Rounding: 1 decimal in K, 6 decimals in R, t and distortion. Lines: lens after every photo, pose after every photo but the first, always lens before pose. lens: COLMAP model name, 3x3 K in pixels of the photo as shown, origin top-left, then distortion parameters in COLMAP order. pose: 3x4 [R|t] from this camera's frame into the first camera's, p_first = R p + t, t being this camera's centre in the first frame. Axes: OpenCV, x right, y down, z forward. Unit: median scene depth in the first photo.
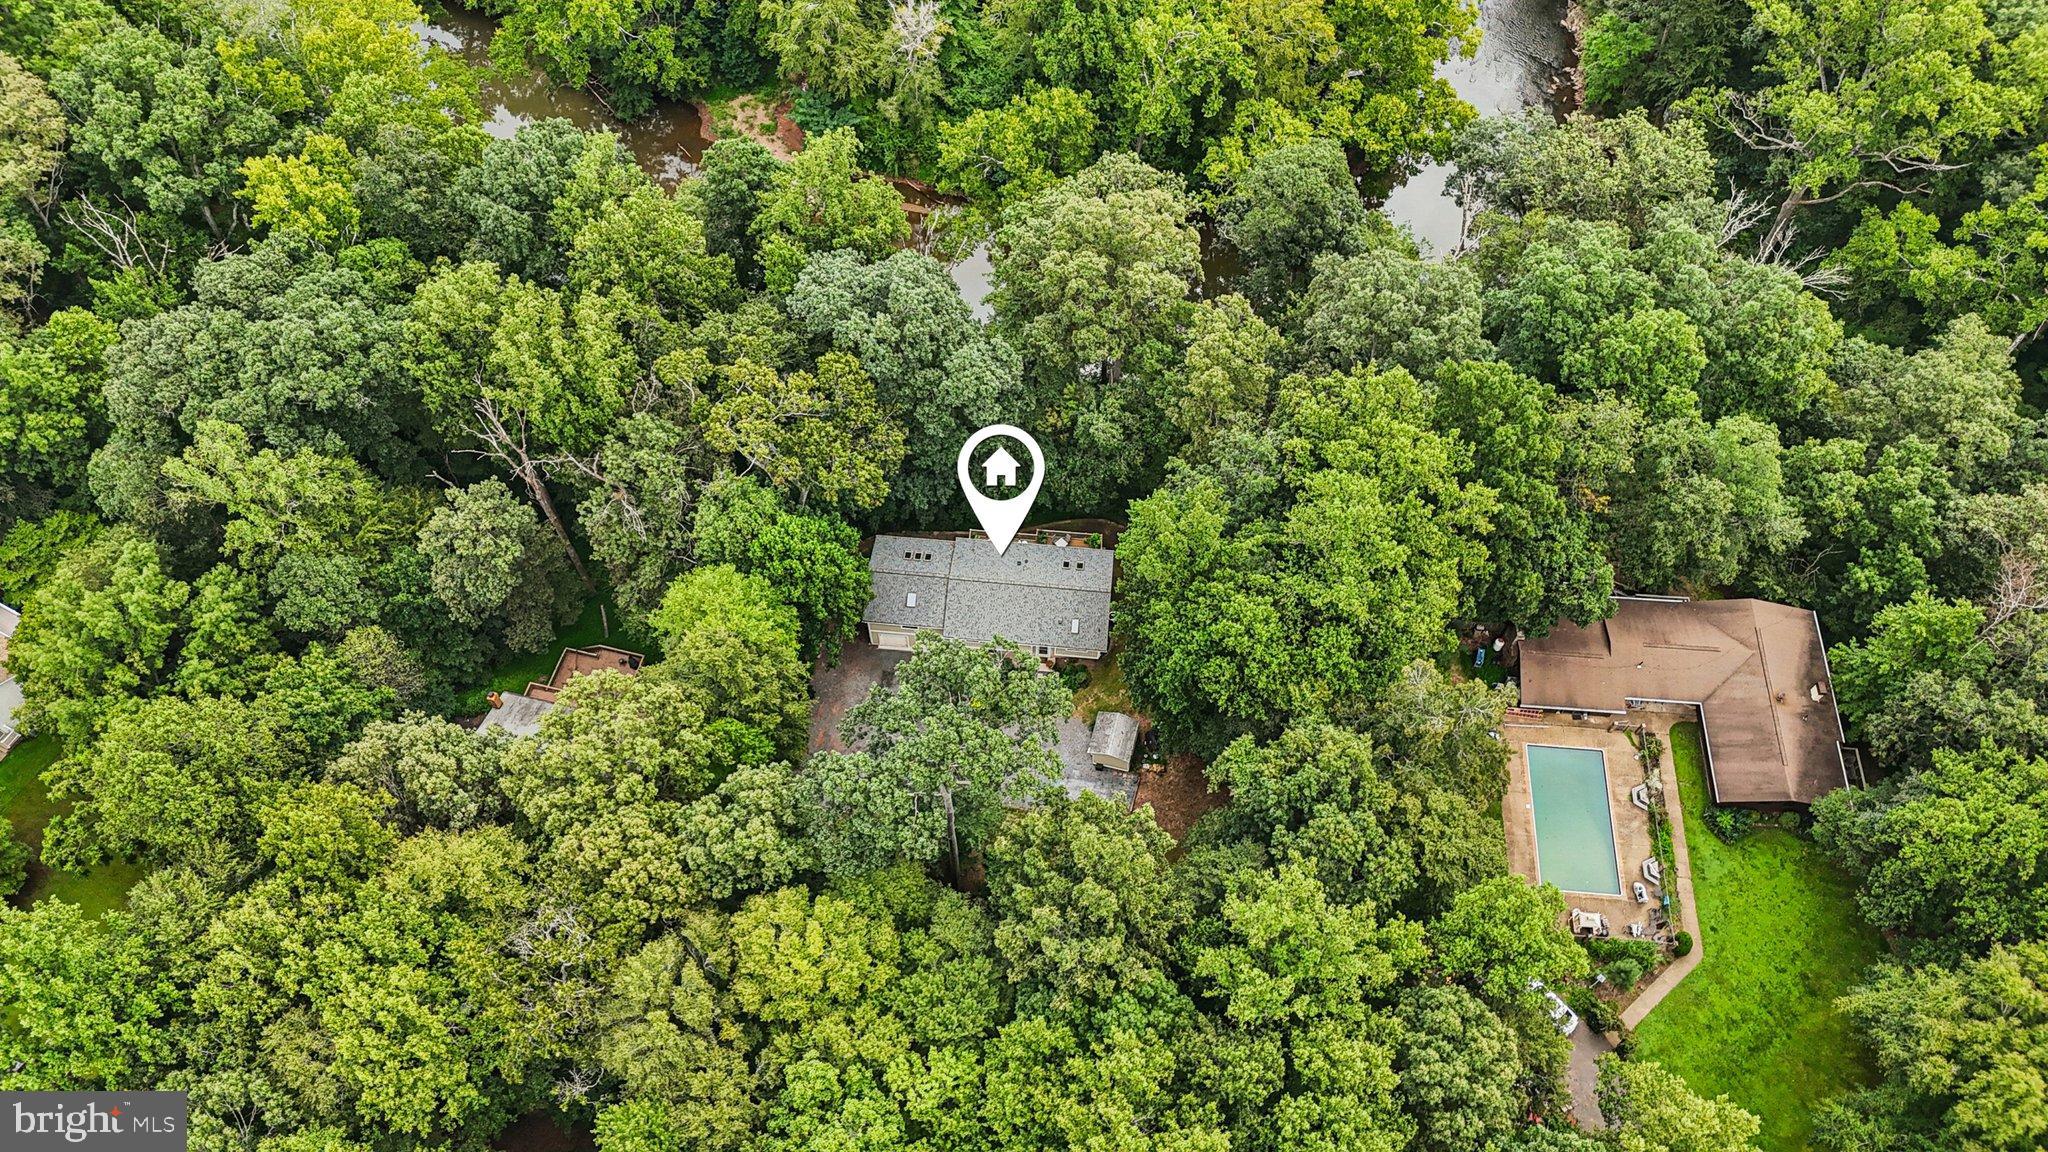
lens RADIAL K [[1520.8, 0, 1024.1], [0, 1520.8, 573.8], [0, 0, 1]] dist [0.030735, -0.002595]
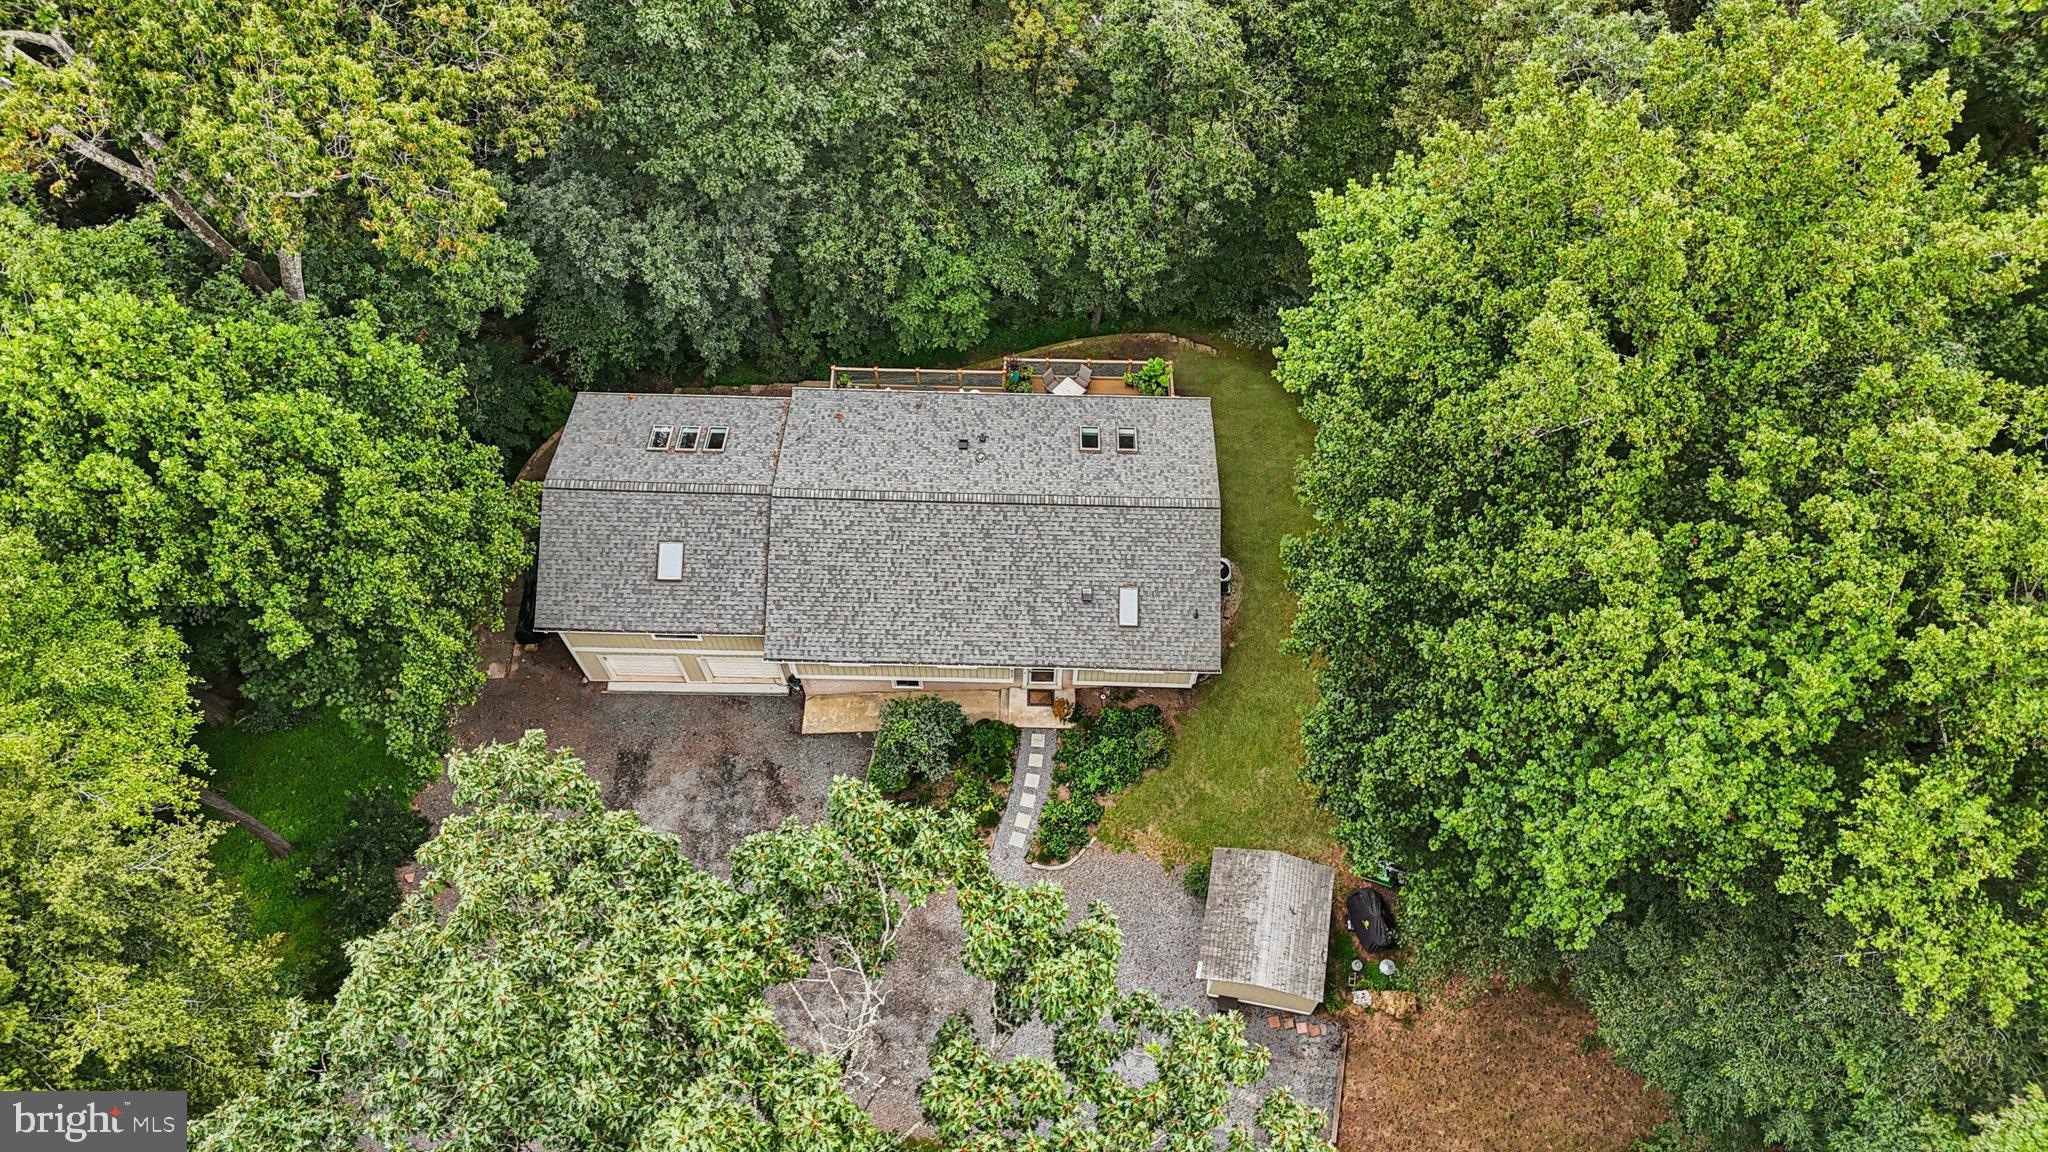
lens RADIAL K [[1520.8, 0, 1033.3], [0, 1520.8, 576.5], [0, 0, 1]] dist [0.030735, -0.002595]
pose [[0.997489, -0.063242, 0.031861, -0.000068], [0.061547, 0.996767, 0.051645, 0.007310], [-0.035024, -0.049554, 0.998157, 0.638986]]
